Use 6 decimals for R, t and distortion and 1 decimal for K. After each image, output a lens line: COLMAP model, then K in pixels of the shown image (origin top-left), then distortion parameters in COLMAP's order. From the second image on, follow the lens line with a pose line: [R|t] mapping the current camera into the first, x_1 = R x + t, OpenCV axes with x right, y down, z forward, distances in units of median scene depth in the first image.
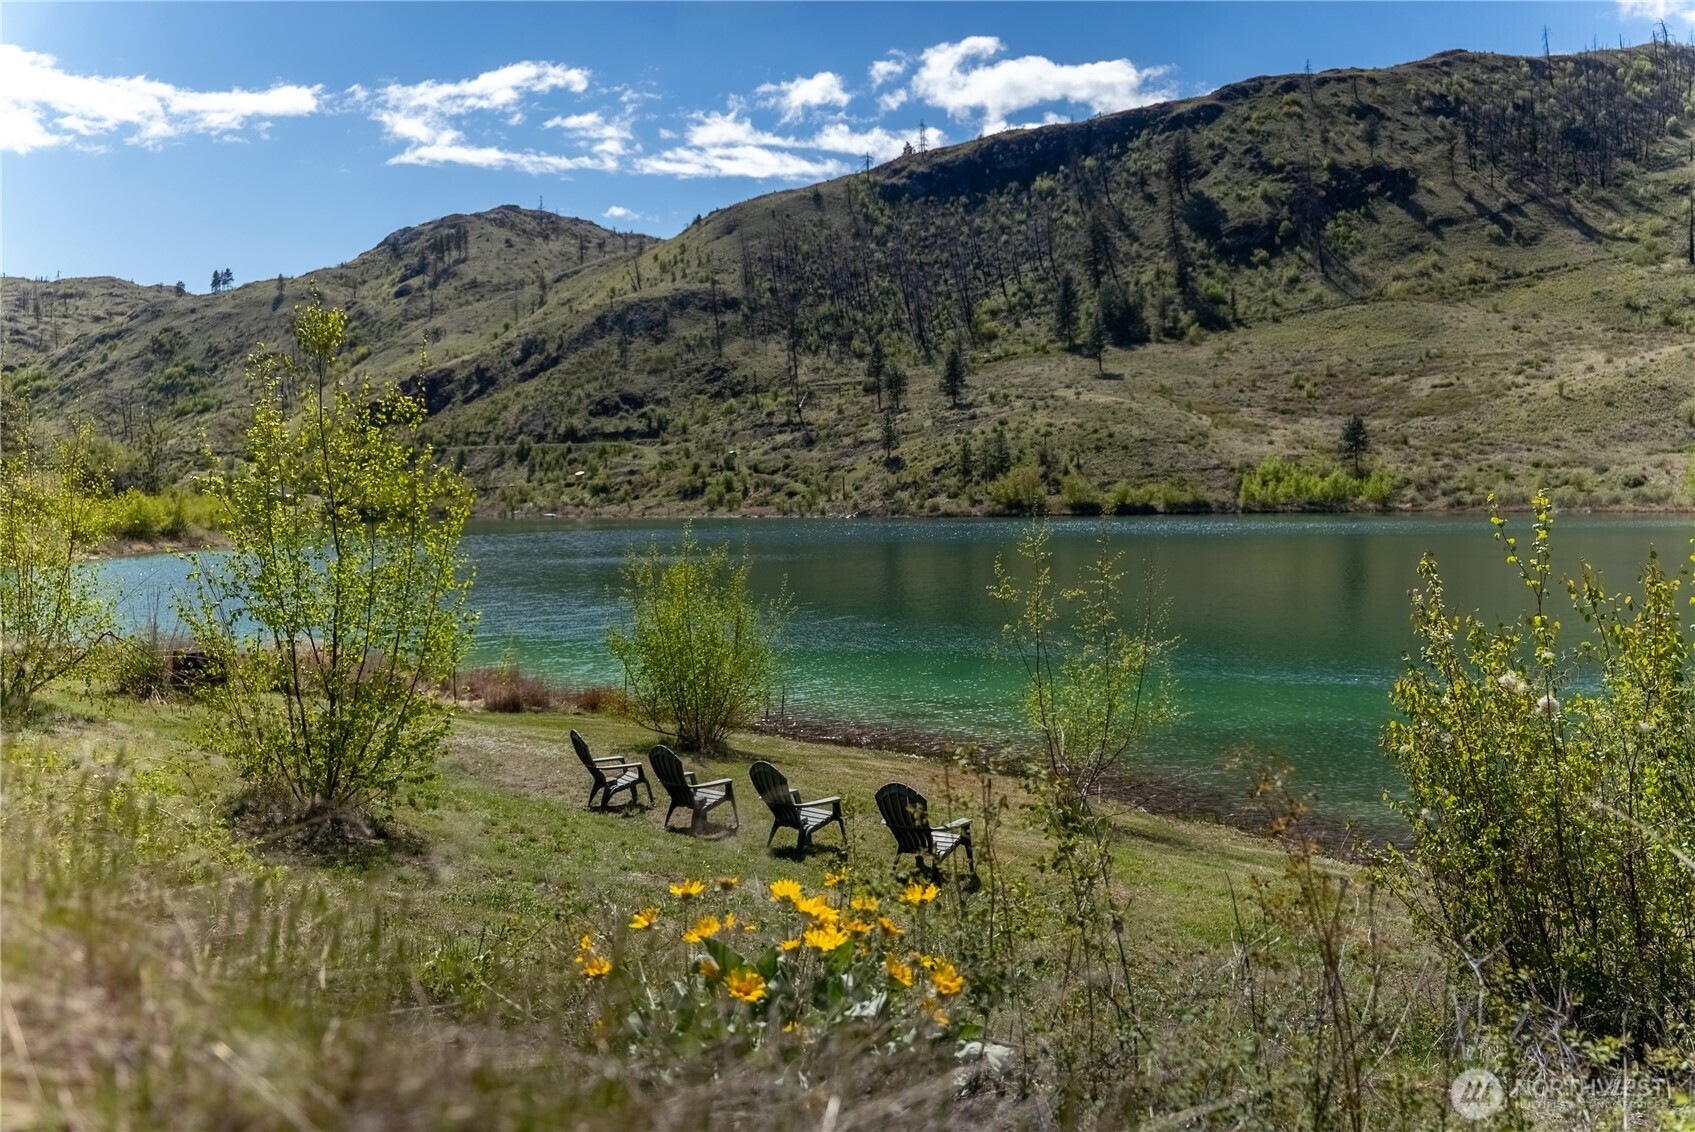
lens RADIAL K [[1374.9, 0, 847.5], [0, 1374.9, 566.0], [0, 0, 1]] dist [-0.004371, -0.001928]
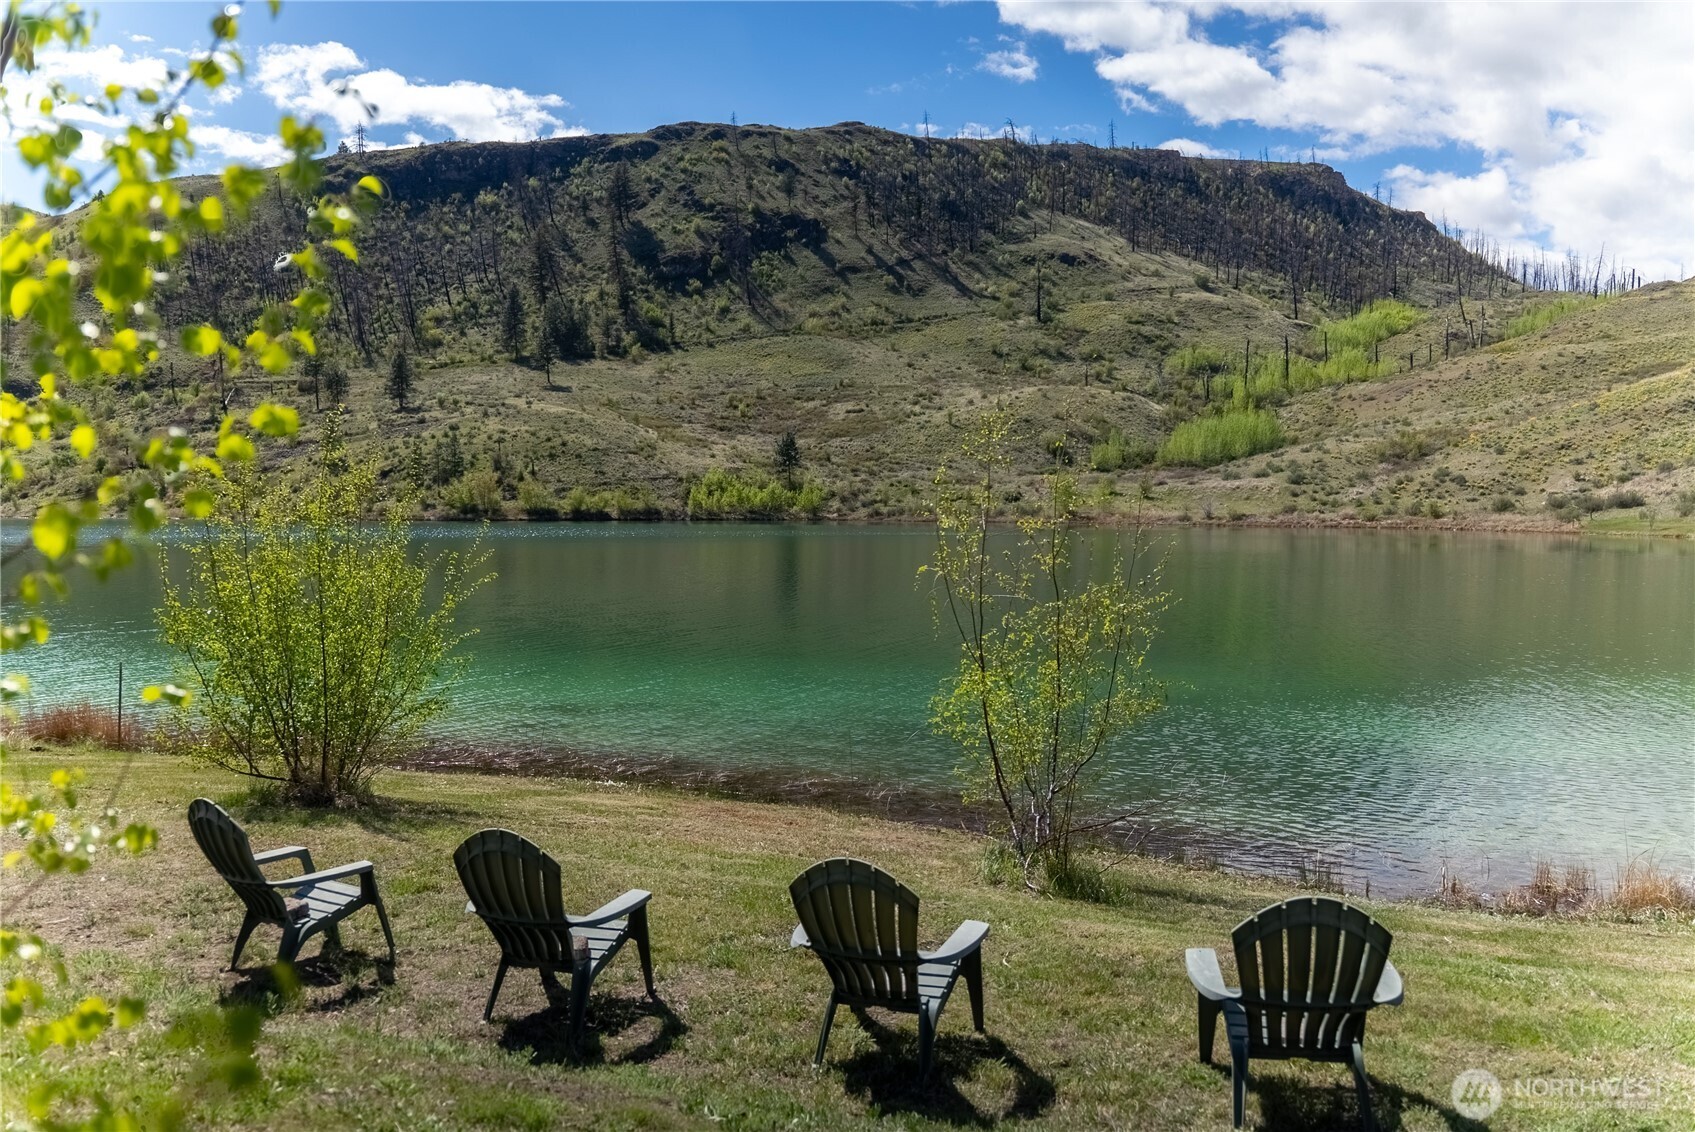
lens RADIAL K [[1297.2, 0, 844.9], [0, 1297.2, 566.7], [0, 0, 1]] dist [-0.004212, -0.011311]
pose [[0.914137, -0.001845, 0.405402, -0.006144], [0.004323, 0.999977, -0.005197, 0.001723], [-0.405383, 0.006504, 0.914124, 0.018822]]
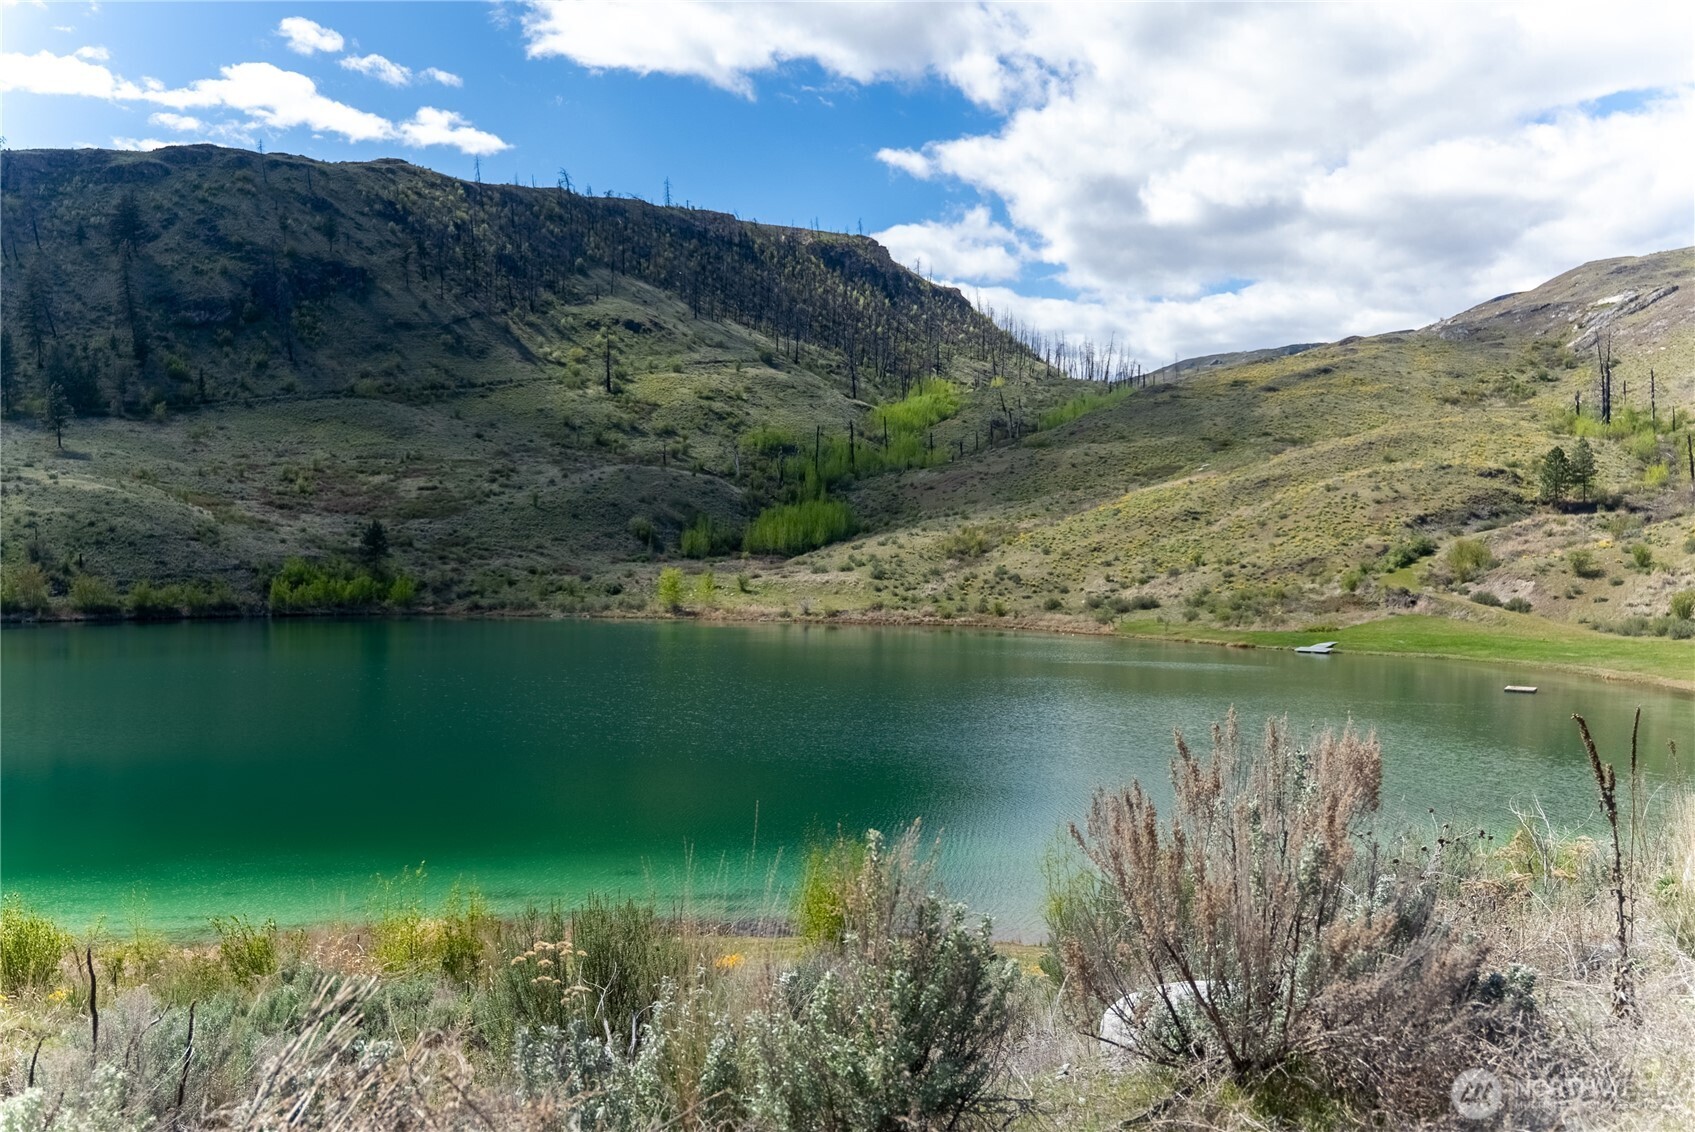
lens RADIAL K [[1414.1, 0, 843.0], [0, 1414.1, 569.5], [0, 0, 1]] dist [-0.002426, -0.011565]
pose [[0.725292, 0.011107, 0.688351, -0.067521], [0.019779, 0.999121, -0.036962, -0.014727], [-0.688157, 0.040423, 0.724435, -0.018003]]
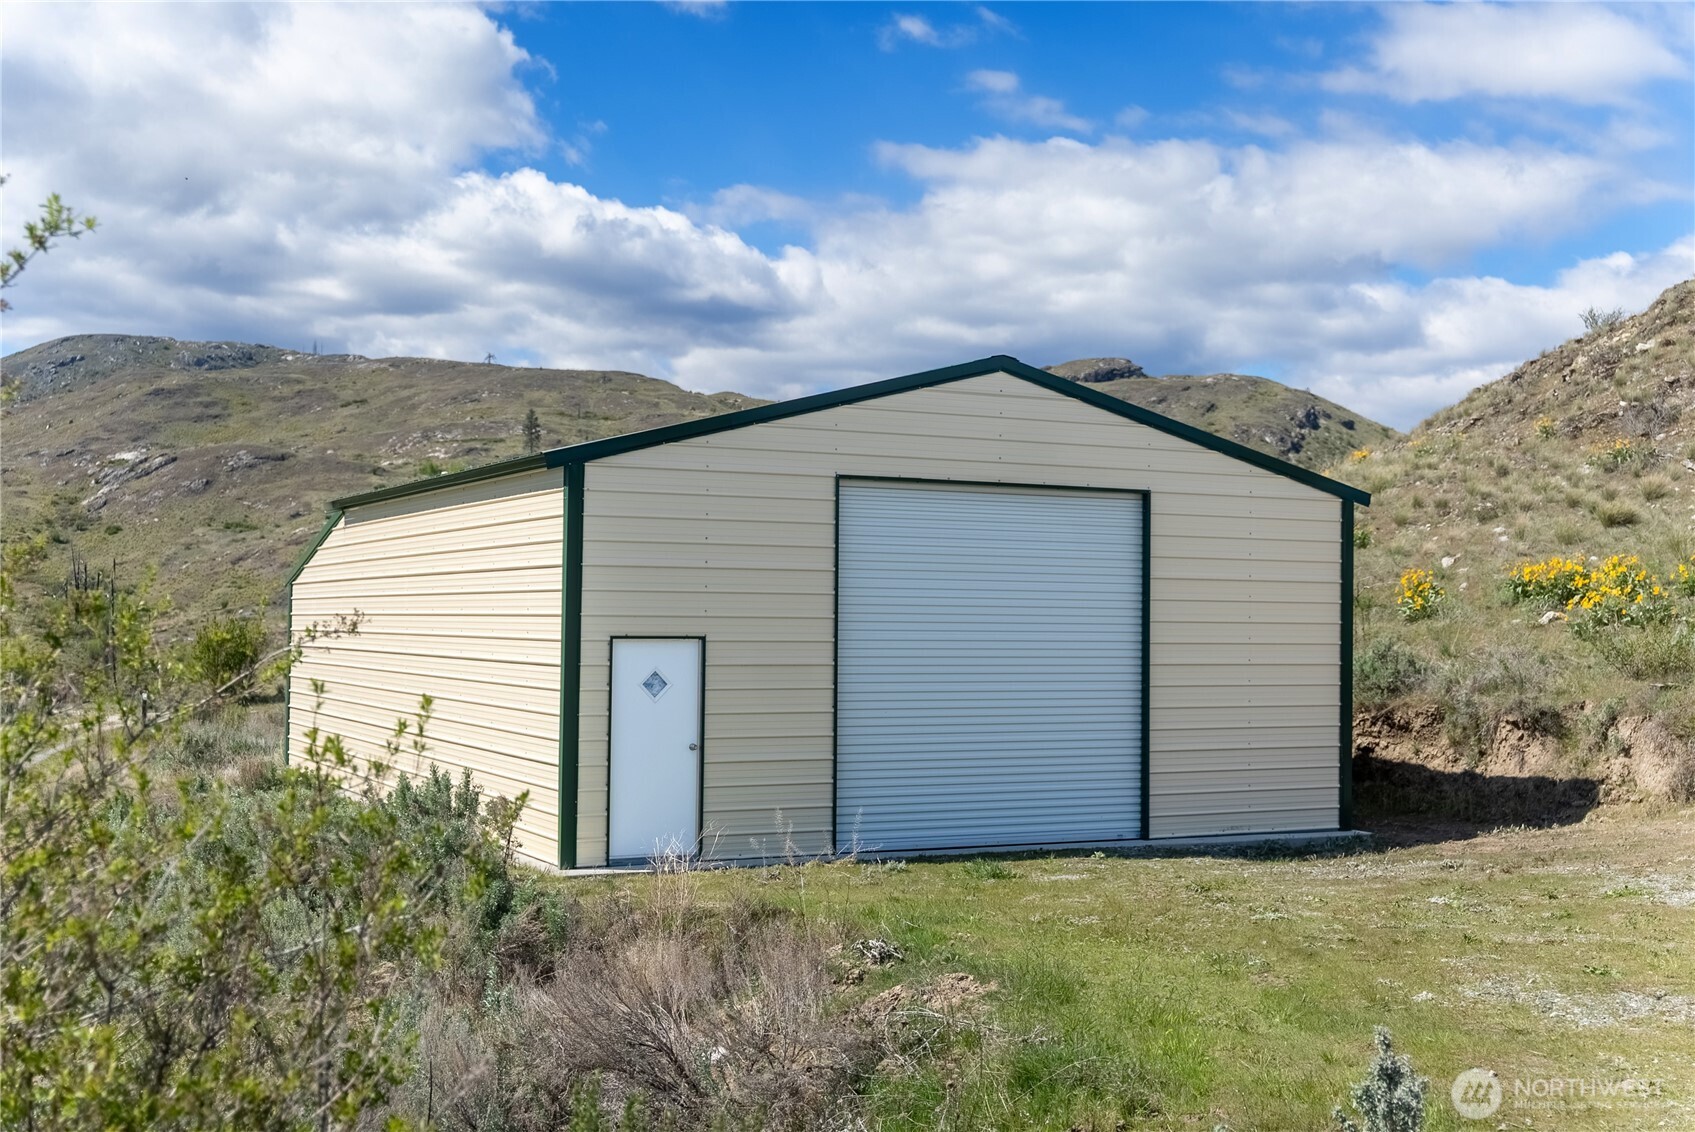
lens RADIAL K [[1958.1, 0, 847.5], [0, 1958.1, 566.0], [0, 0, 1]] dist [0.010633, 0.012358]
pose [[0.009330, 0.041308, 0.999103, -0.554977], [0.043314, 0.998192, -0.041675, -0.063594], [-0.999018, 0.043664, 0.007524, -0.271485]]
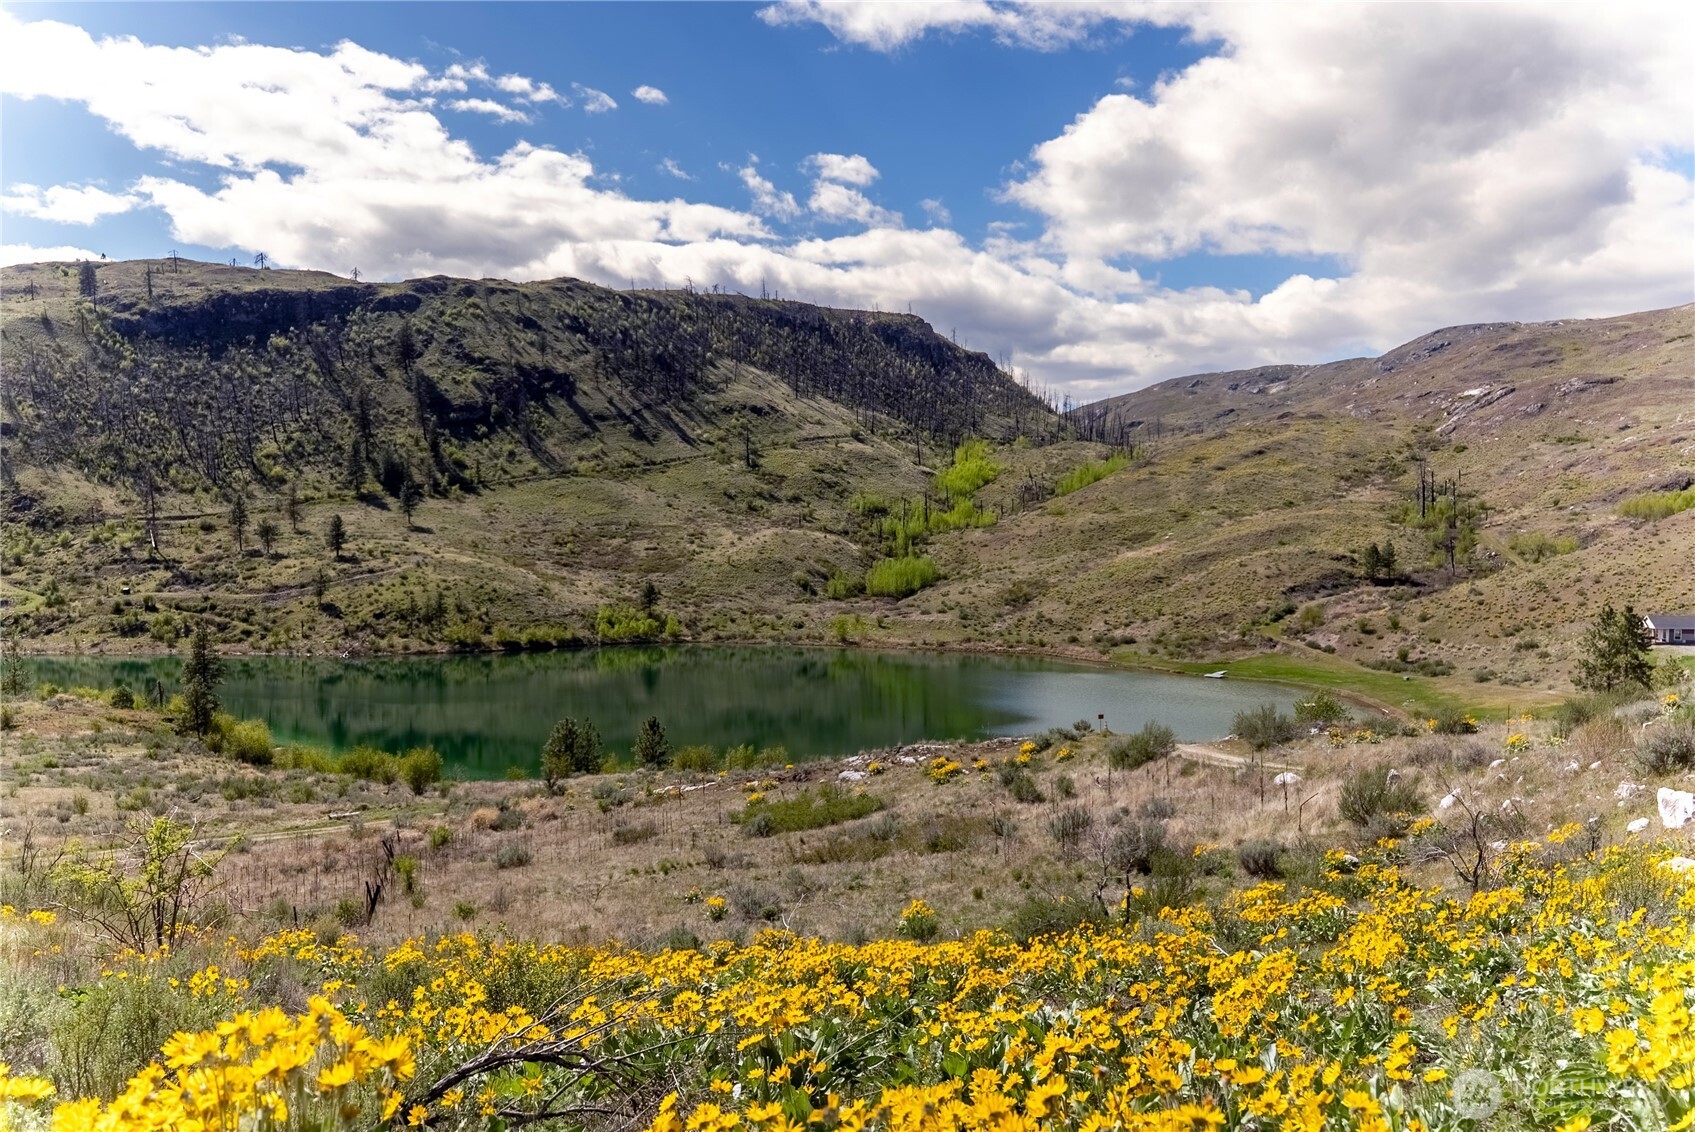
lens RADIAL K [[1297.2, 0, 844.9], [0, 1297.2, 566.7], [0, 0, 1]] dist [-0.004212, -0.011311]
pose [[0.733566, -0.000863, 0.679617, -0.316185], [0.022054, 0.999503, -0.022535, -0.051320], [-0.679260, 0.031519, 0.733221, -0.197803]]
